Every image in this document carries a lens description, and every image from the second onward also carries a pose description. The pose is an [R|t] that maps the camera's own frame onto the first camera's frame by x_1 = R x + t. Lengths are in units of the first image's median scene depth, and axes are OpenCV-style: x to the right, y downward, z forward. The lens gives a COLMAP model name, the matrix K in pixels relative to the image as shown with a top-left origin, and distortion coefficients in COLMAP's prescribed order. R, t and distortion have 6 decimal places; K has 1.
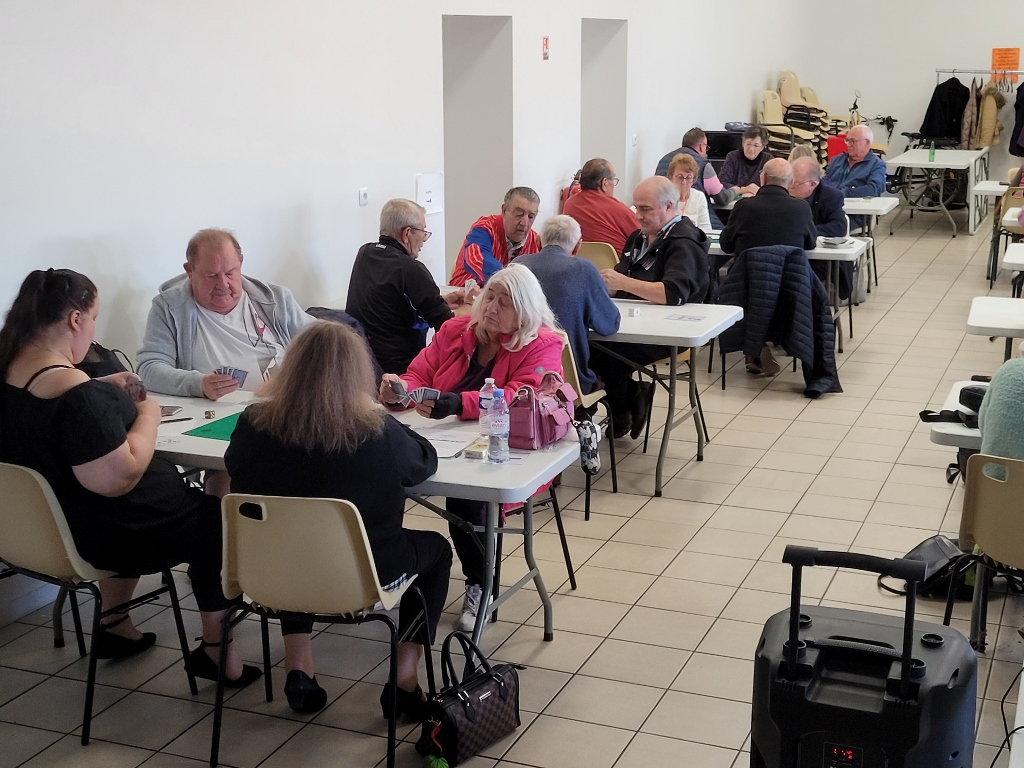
lens RADIAL K [[1458.0, 0, 512.0], [0, 1458.0, 384.0], [0, 0, 1]] dist [0.027245, 0.088545]
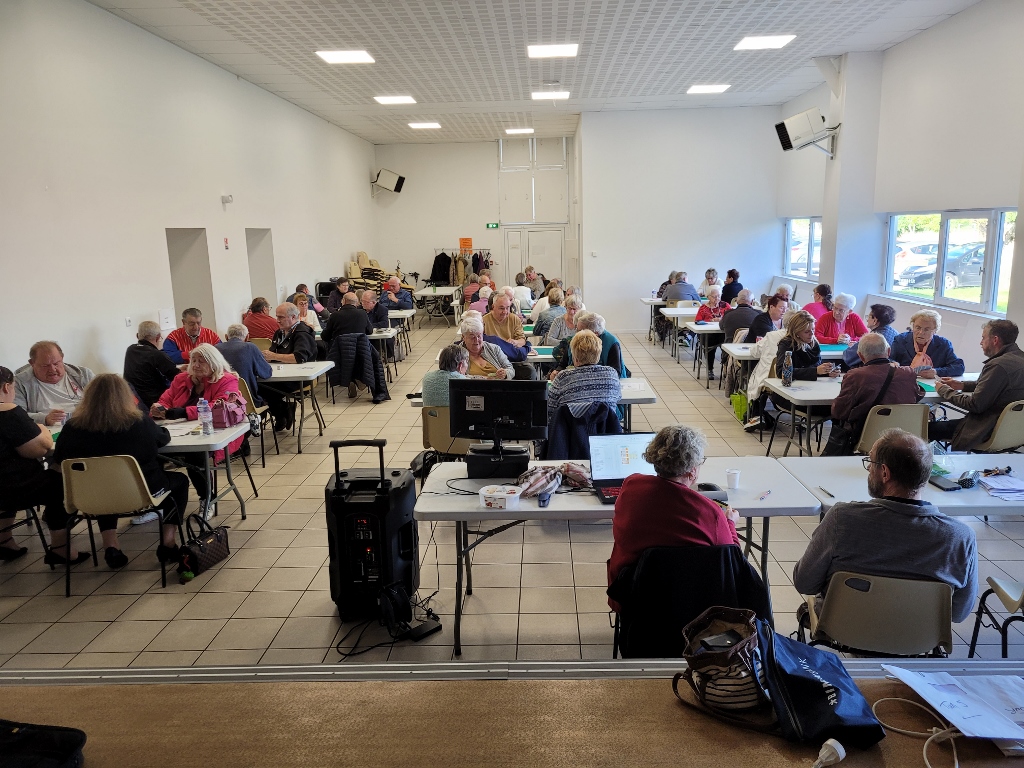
lens RADIAL K [[779.8, 0, 512.0], [0, 779.8, 384.0], [0, 0, 1]] dist [0.058839, -0.006385]
pose [[0.939034, -0.095001, 0.330438, 0.030138], [0.109802, 0.993604, -0.026373, 0.051338], [-0.325819, 0.061048, 0.943459, -0.206704]]
